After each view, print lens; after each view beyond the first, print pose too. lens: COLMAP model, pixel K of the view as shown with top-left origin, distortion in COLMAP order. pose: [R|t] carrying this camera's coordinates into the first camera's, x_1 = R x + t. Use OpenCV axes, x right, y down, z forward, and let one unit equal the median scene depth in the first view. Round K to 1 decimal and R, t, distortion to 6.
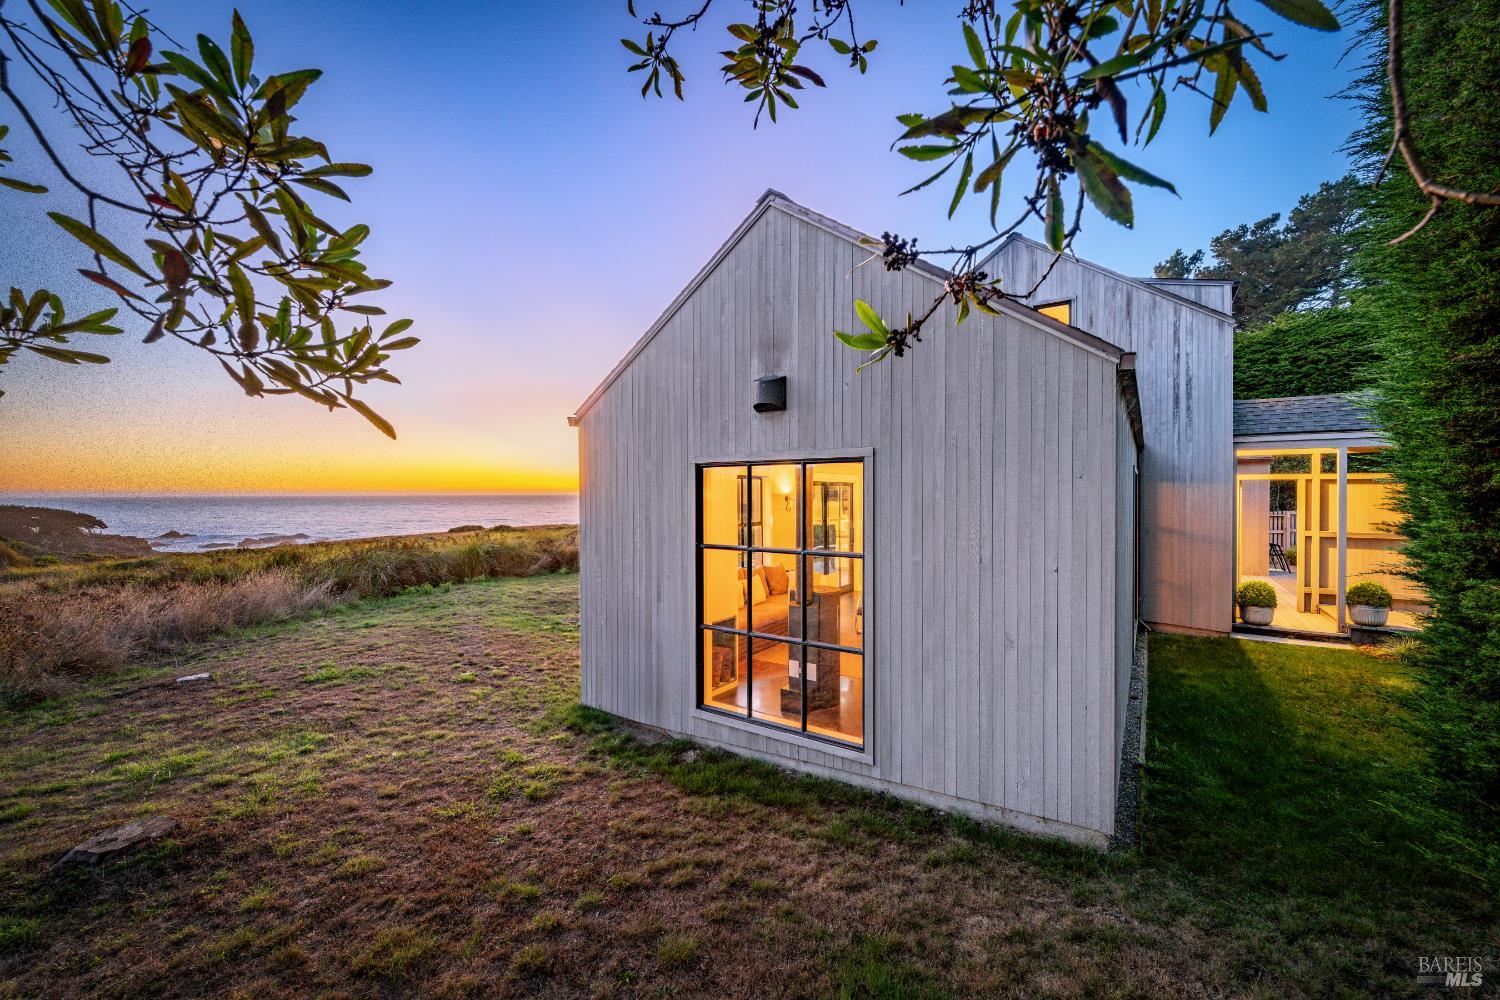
lens RADIAL K [[591.1, 0, 751.4], [0, 591.1, 502.4], [0, 0, 1]] dist [0.002594, -0.000810]
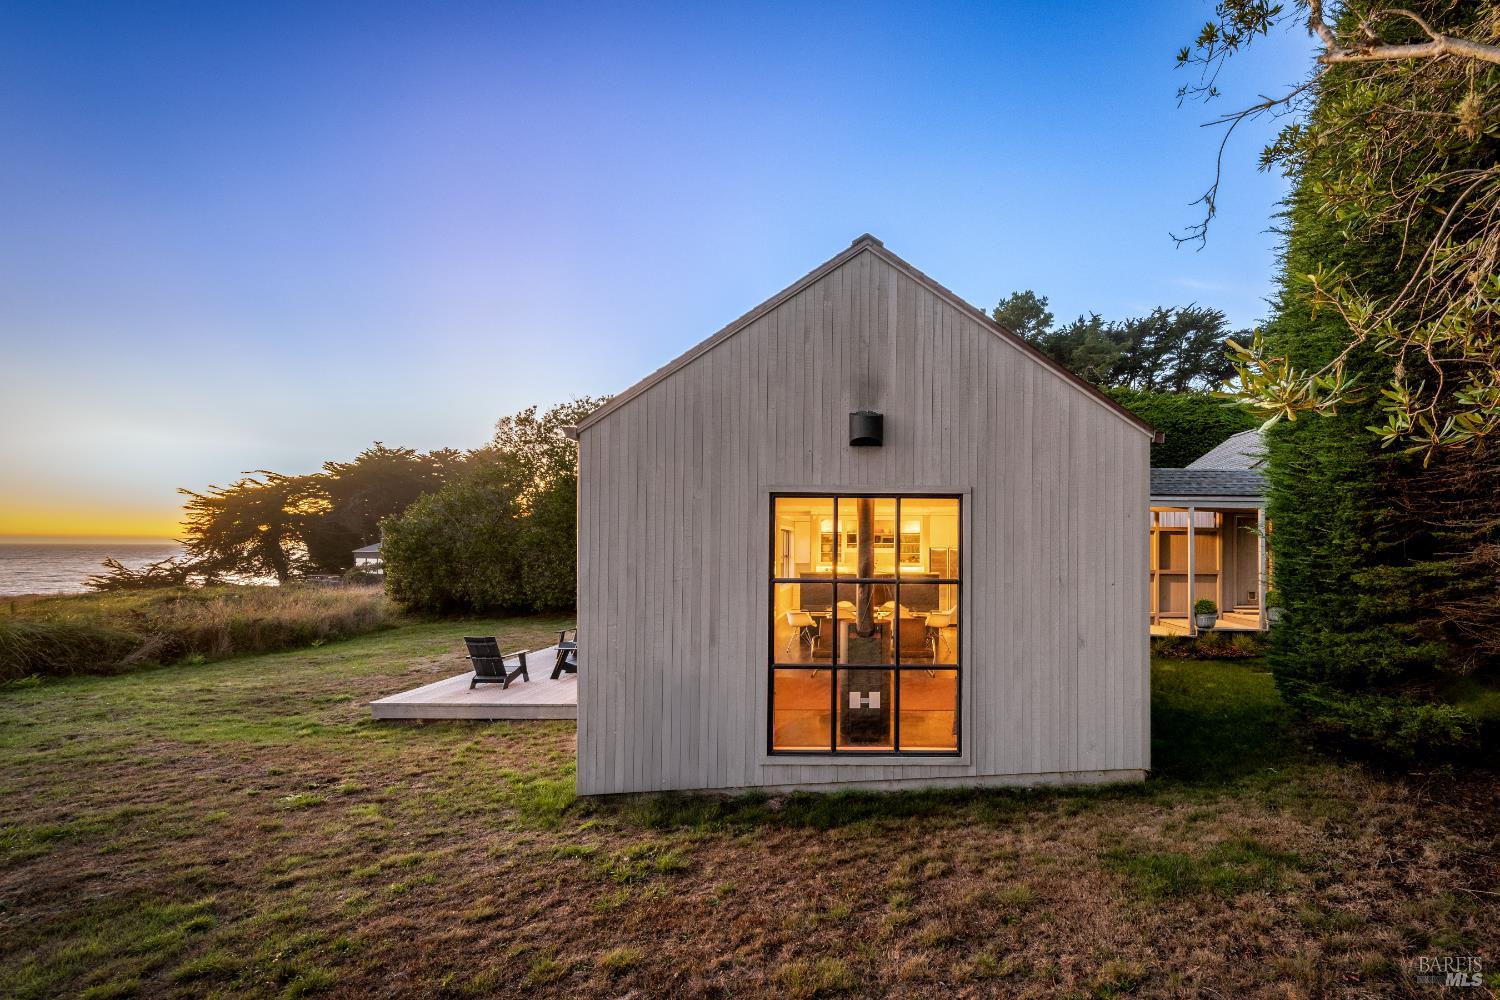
lens RADIAL K [[773.1, 0, 758.4], [0, 773.1, 545.1], [0, 0, 1]] dist [-0.004156, 0.000335]
pose [[0.822992, 0.014509, 0.567867, -0.895628], [0.000514, 0.999654, -0.026287, 0.055384], [-0.568052, 0.021926, 0.822700, 0.001321]]
